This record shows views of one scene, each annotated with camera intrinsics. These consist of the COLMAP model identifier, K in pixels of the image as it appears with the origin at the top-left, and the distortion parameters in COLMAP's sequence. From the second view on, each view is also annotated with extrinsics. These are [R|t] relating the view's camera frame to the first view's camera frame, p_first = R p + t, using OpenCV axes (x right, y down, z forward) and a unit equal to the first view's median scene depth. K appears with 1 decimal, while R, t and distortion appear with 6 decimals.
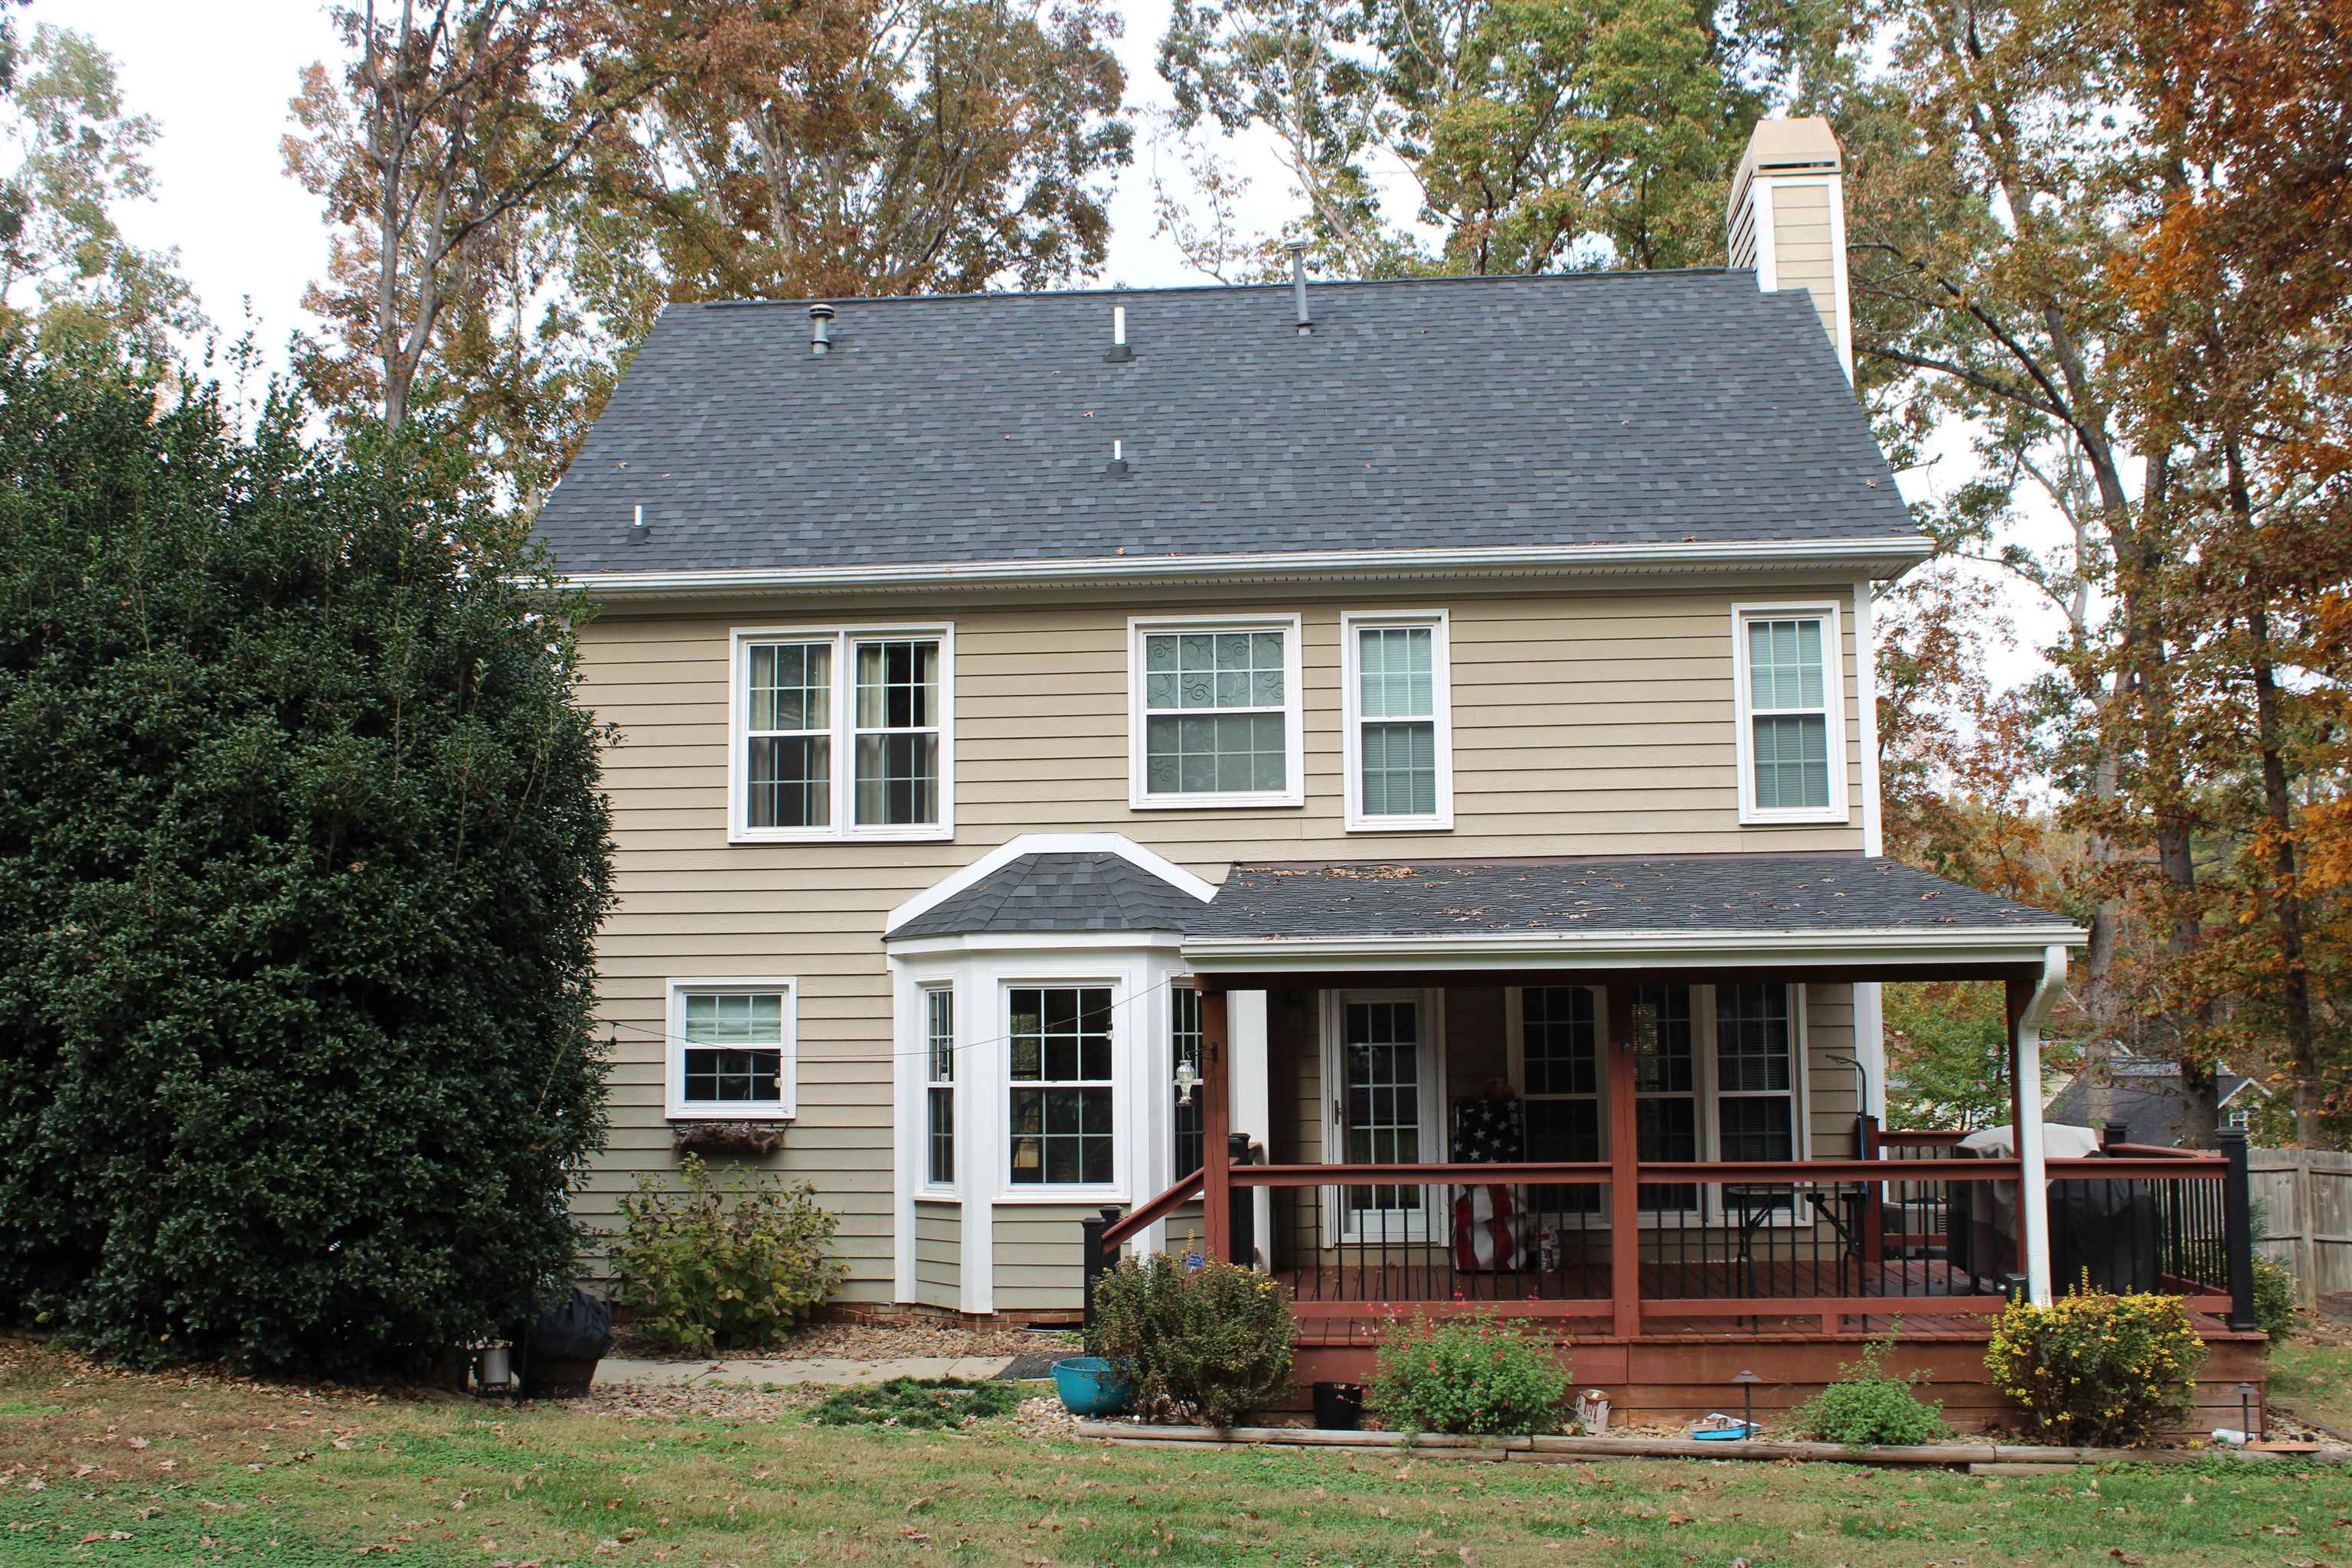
lens RADIAL K [[2439.8, 0, 1176.0], [0, 2439.8, 784.0], [0, 0, 1]] dist [-0.102096, 0.009964]
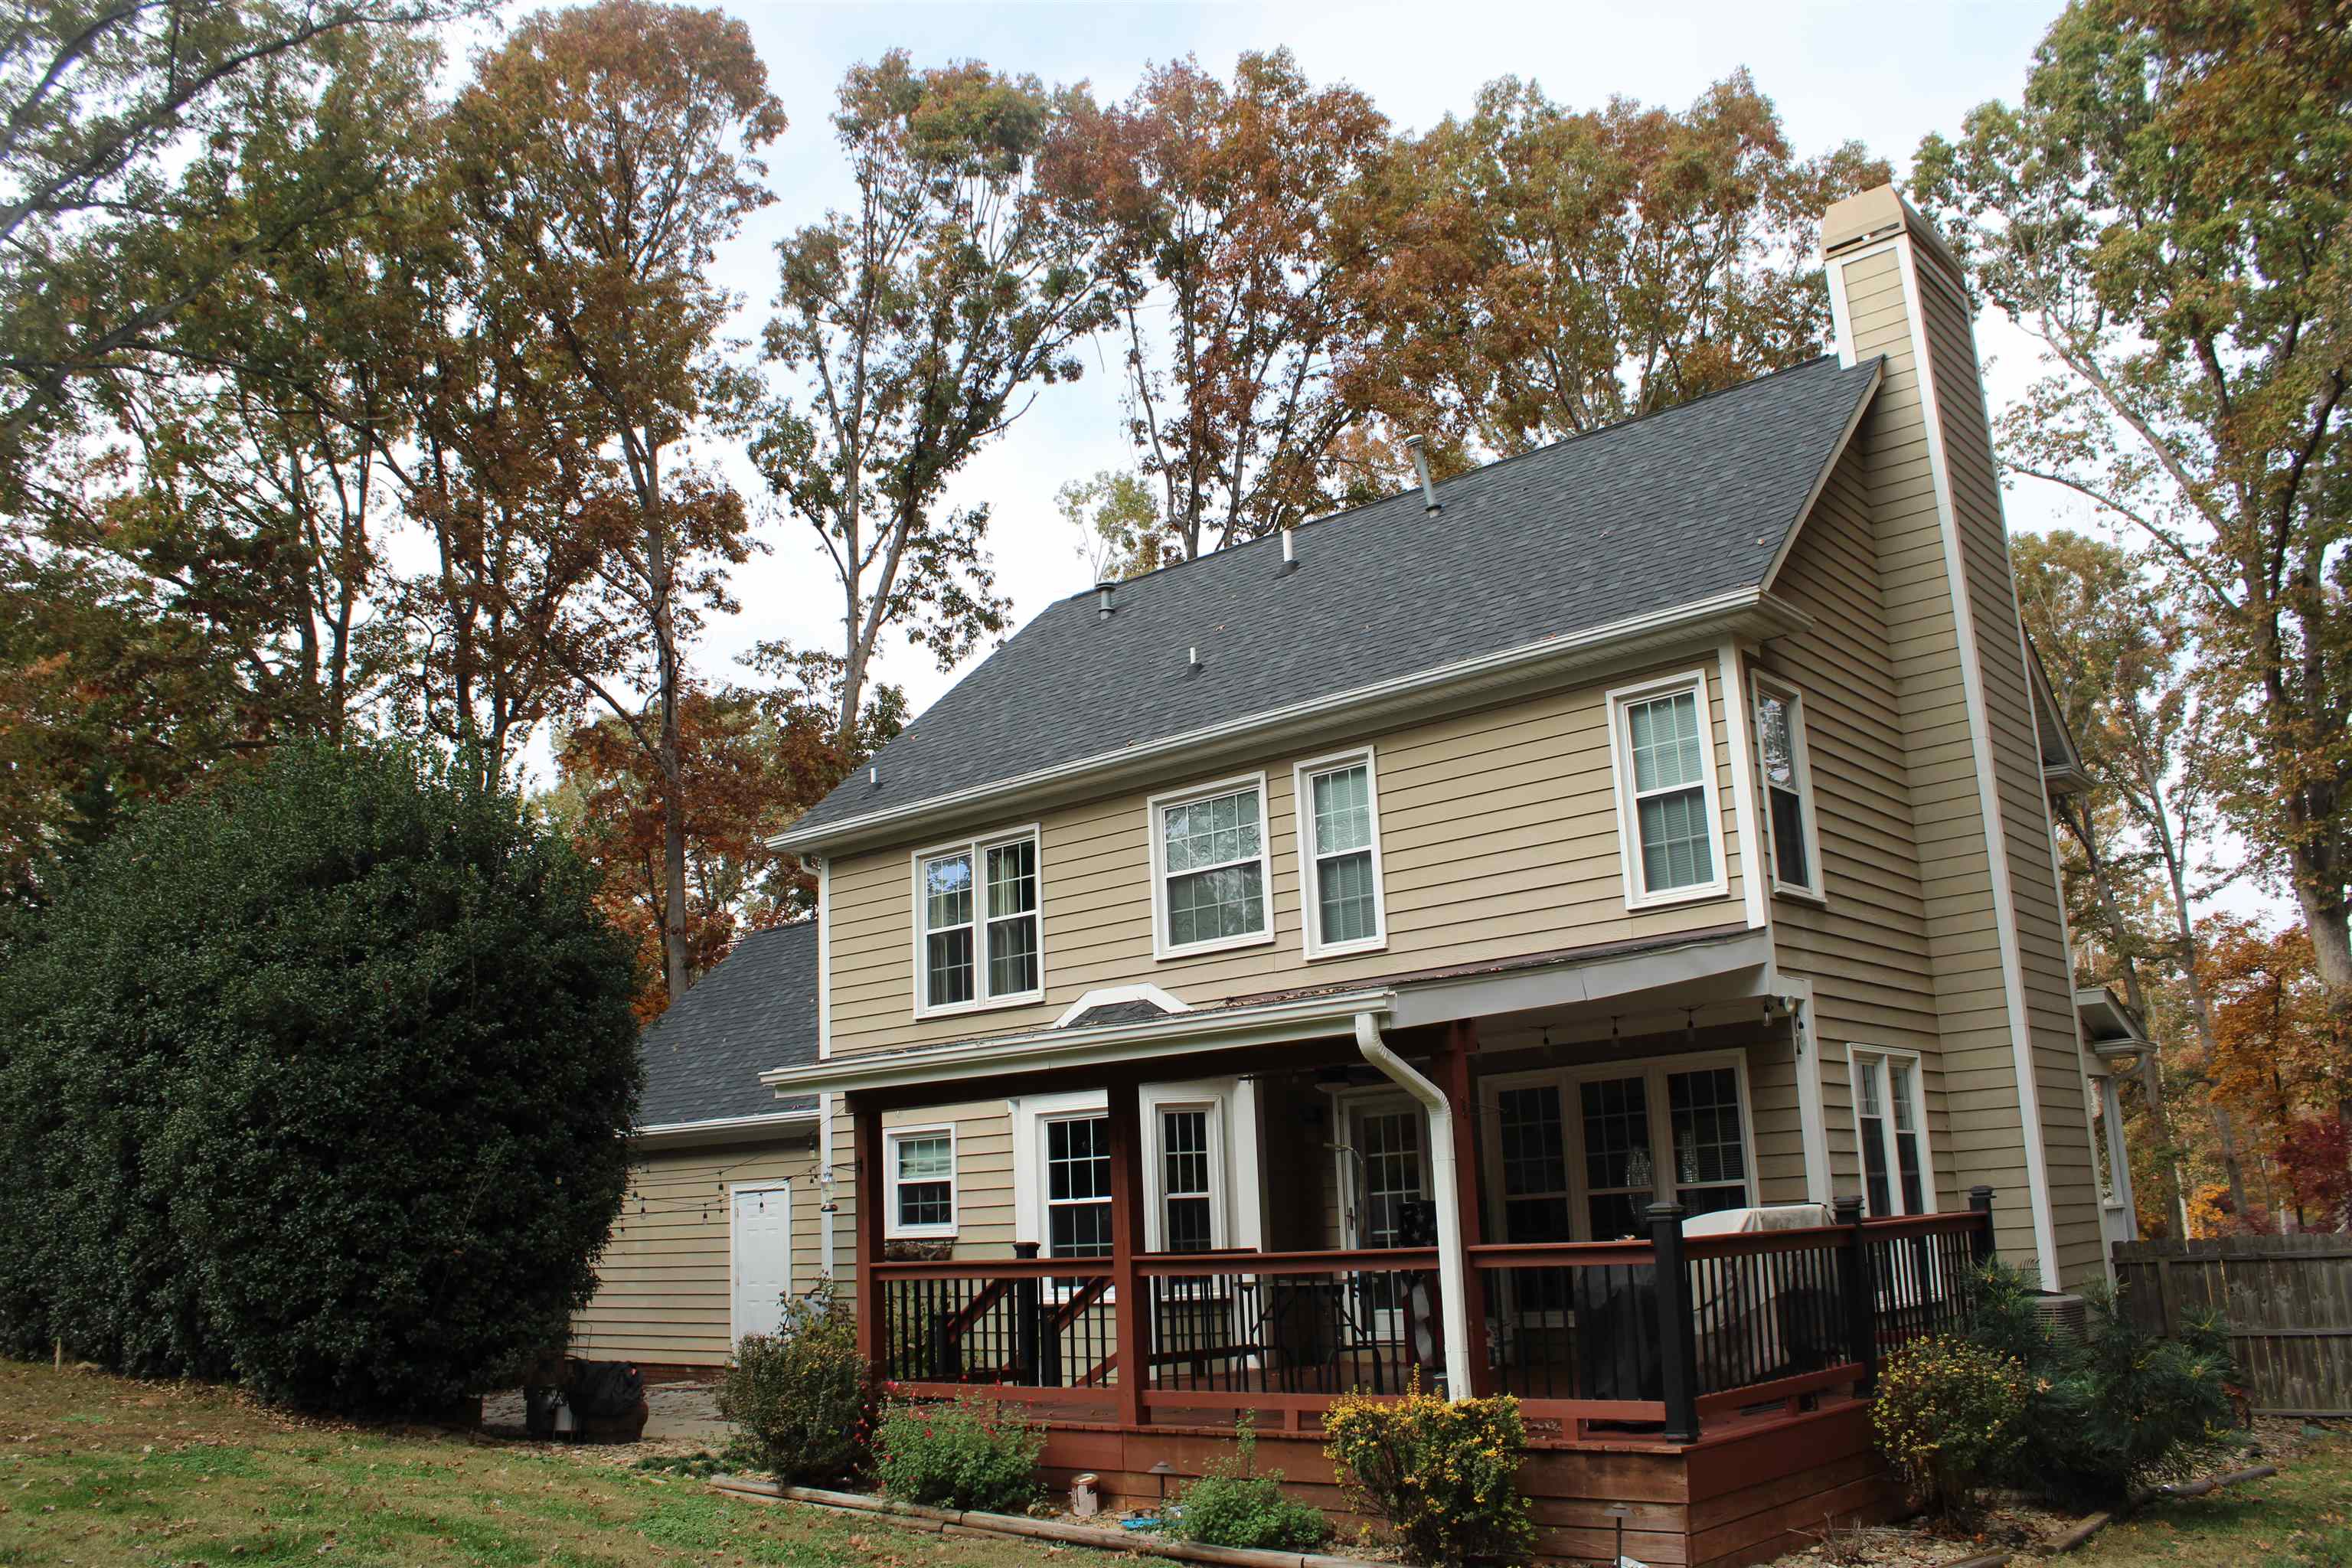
lens RADIAL K [[1982.4, 0, 1176.0], [0, 1982.4, 784.0], [0, 0, 1]] dist [-0.168372, 0.150296]
pose [[0.806552, -0.155627, -0.570310, 0.538829], [0.098015, 0.986578, -0.130603, 0.051063], [0.582981, 0.049439, 0.810980, 0.238741]]
